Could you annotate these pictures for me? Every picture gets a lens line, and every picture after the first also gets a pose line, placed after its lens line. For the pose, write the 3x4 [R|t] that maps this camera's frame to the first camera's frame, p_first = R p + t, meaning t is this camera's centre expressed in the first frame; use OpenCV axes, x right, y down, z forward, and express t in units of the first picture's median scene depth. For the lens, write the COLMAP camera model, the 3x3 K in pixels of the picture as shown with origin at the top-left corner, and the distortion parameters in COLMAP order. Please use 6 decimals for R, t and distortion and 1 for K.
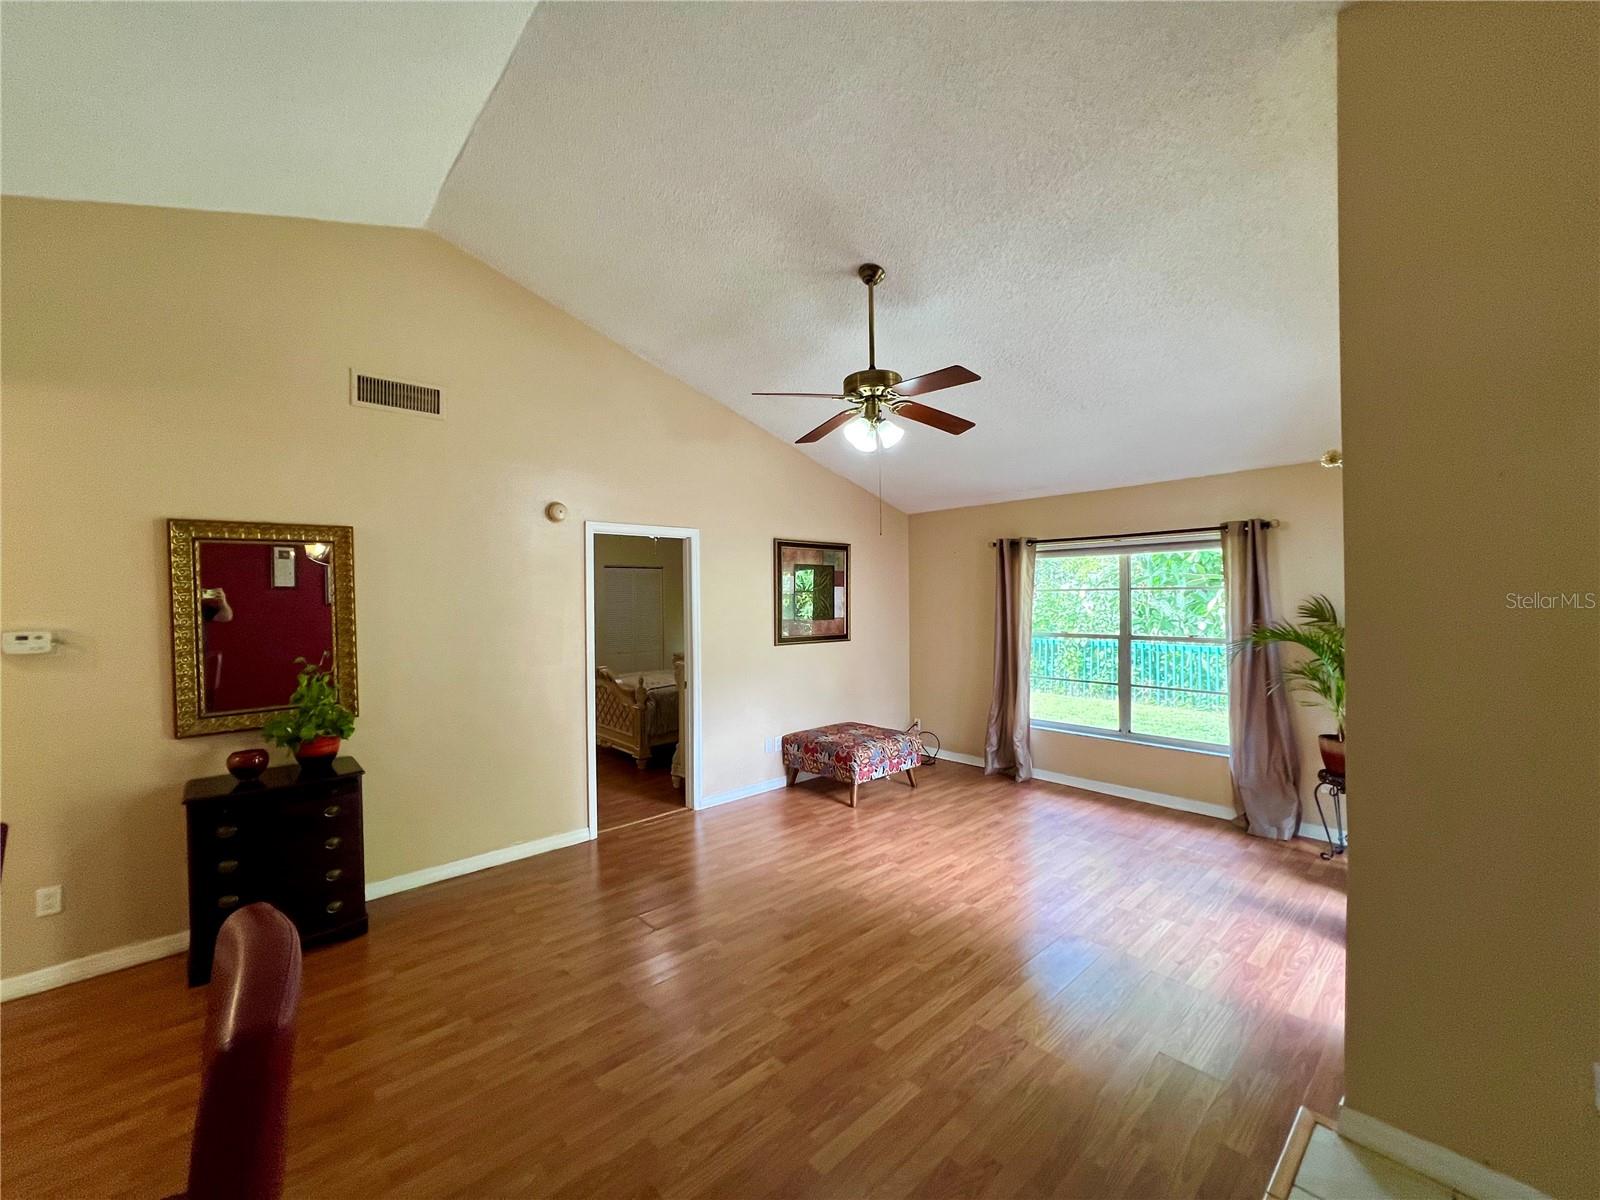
lens RADIAL K [[643.5, 0, 797.4], [0, 643.5, 599.3], [0, 0, 1]] dist [-0.002047, 0.001037]
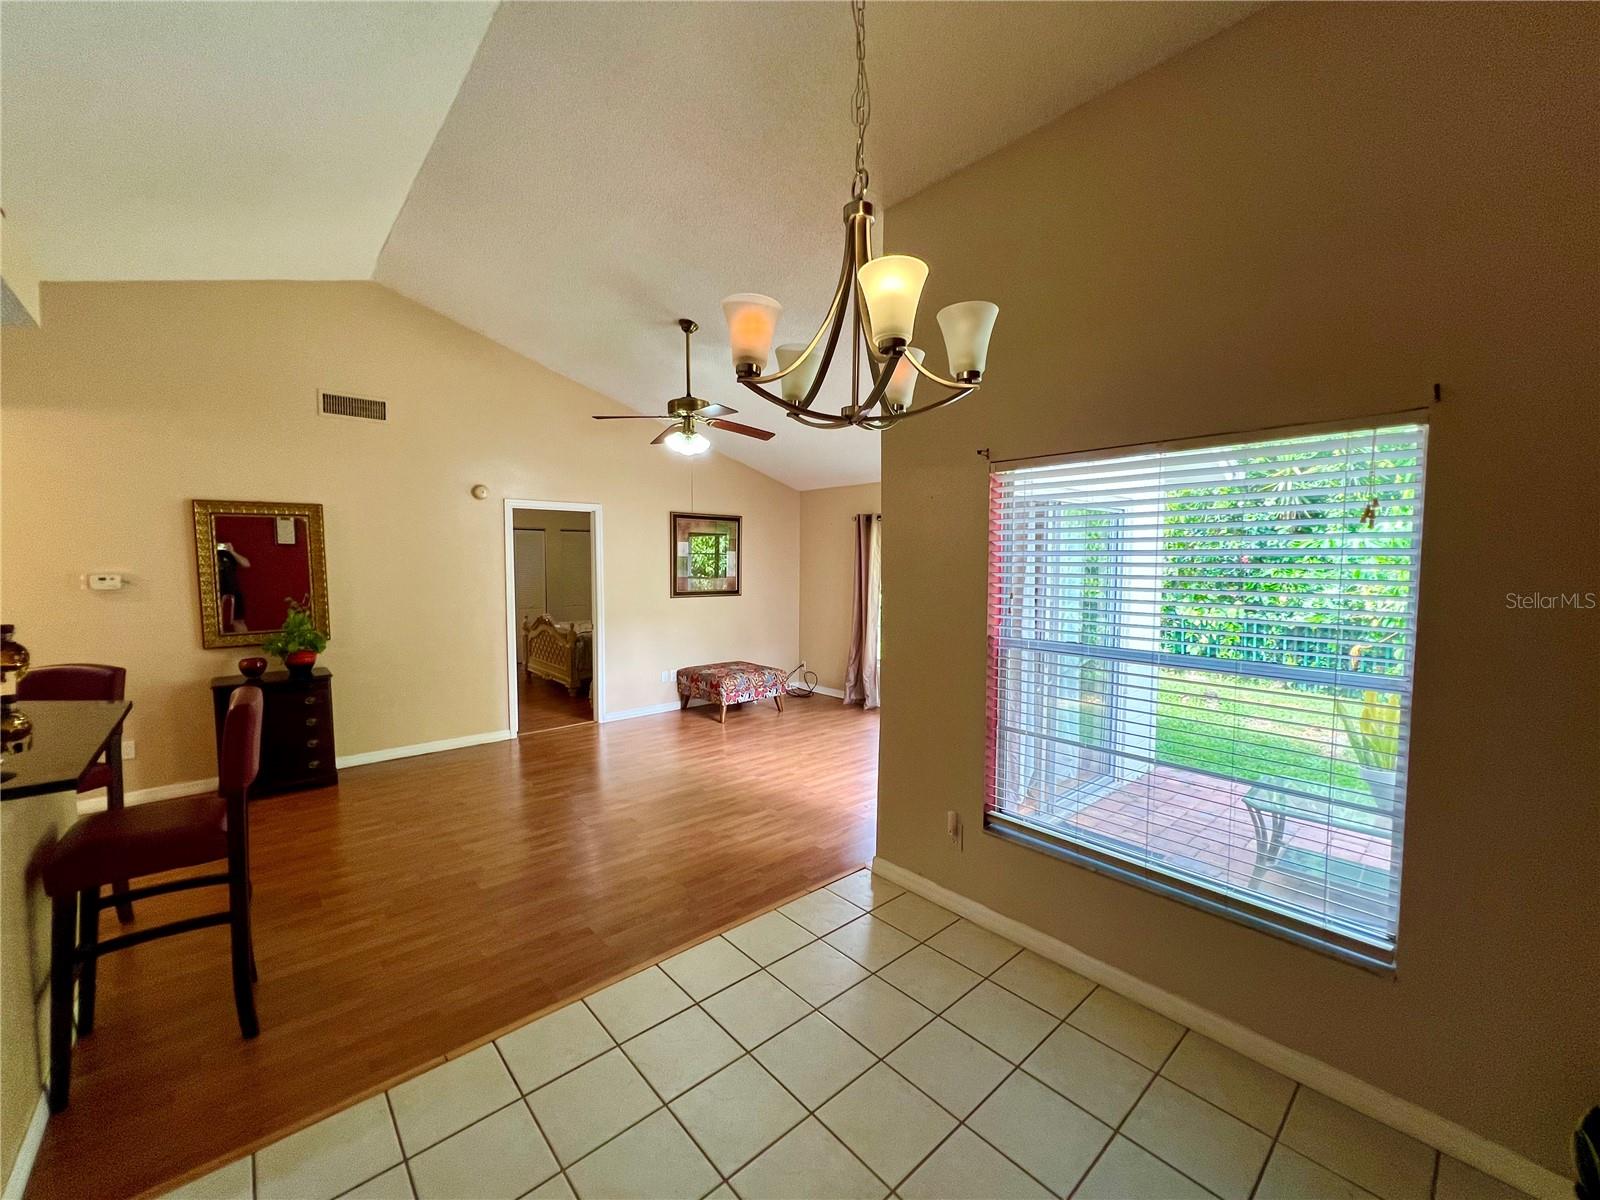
lens RADIAL K [[643.5, 0, 797.4], [0, 643.5, 599.3], [0, 0, 1]] dist [-0.002047, 0.001037]
pose [[0.999810, 0.015136, -0.012309, 0.280533], [-0.014383, 0.998149, 0.059095, -0.003423], [0.013181, -0.058907, 0.998176, -0.305490]]
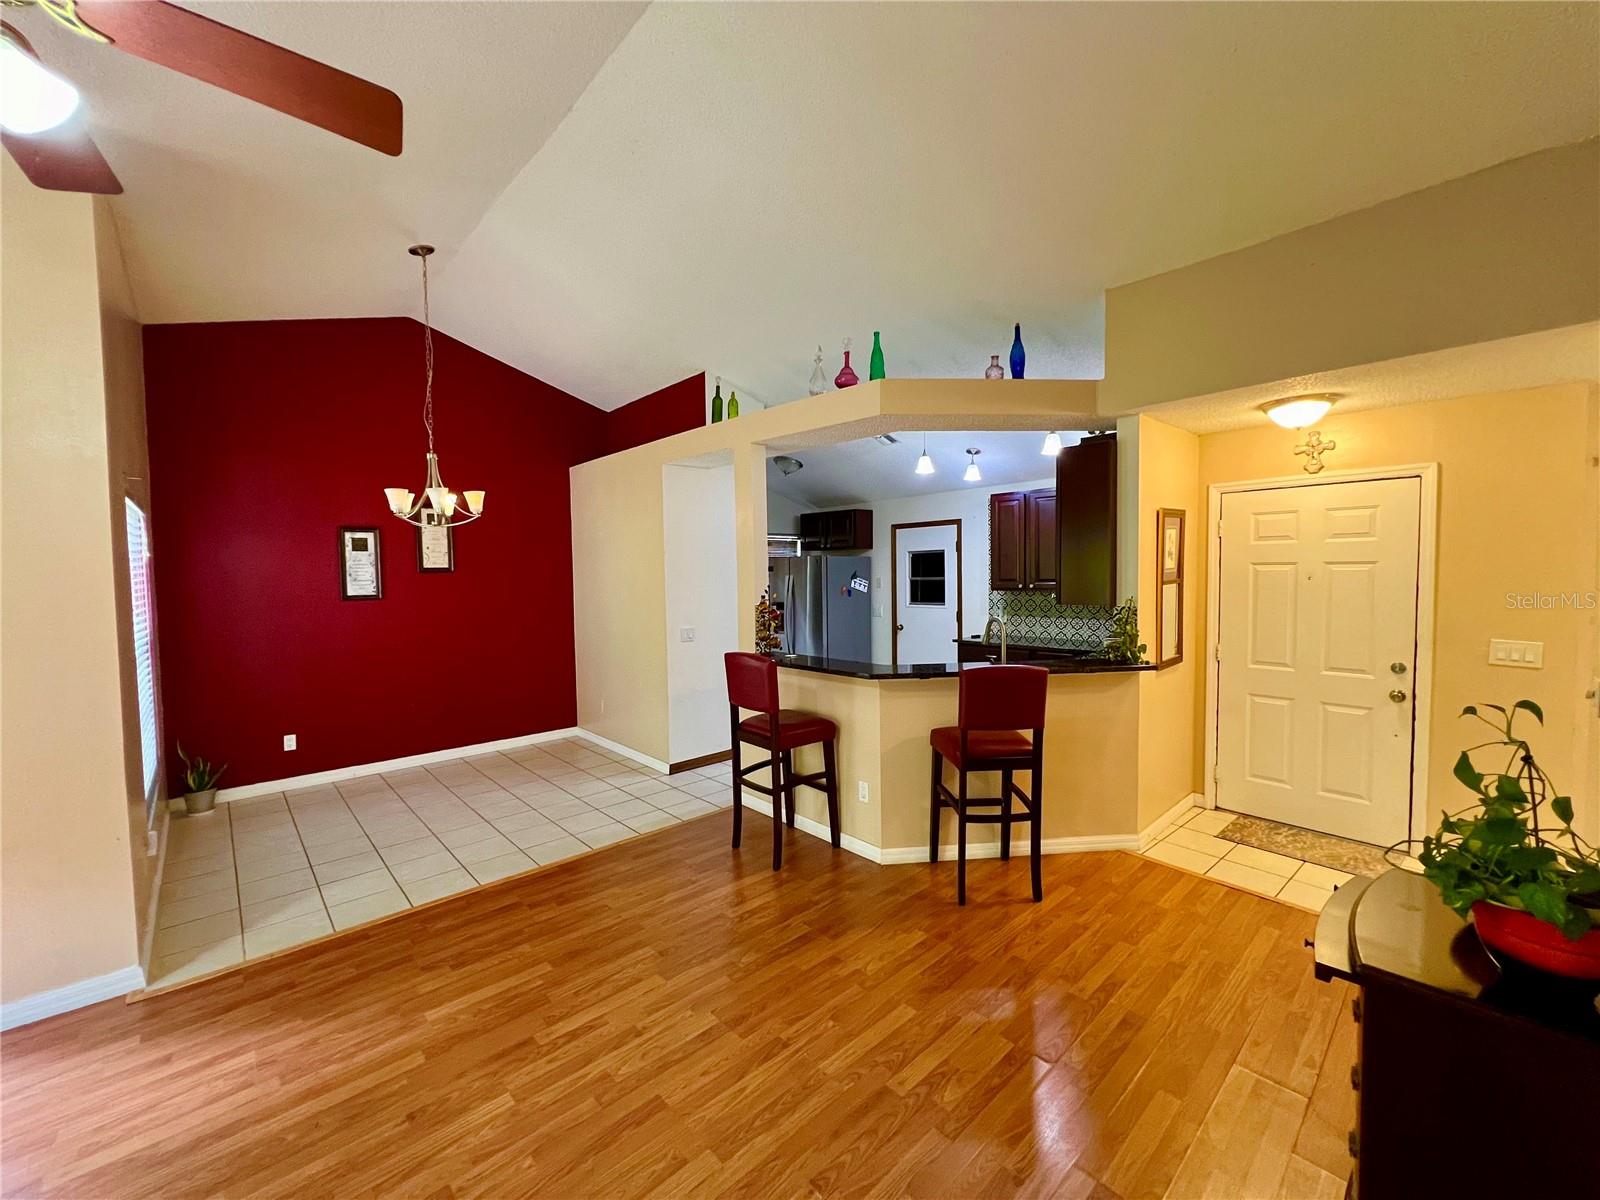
lens RADIAL K [[643.5, 0, 797.4], [0, 643.5, 599.3], [0, 0, 1]] dist [-0.002047, 0.001037]
pose [[-0.999614, 0.026473, -0.008454, -0.222582], [0.026037, 0.998504, 0.048079, 0.002090], [0.009714, 0.047840, -0.998808, 0.995170]]
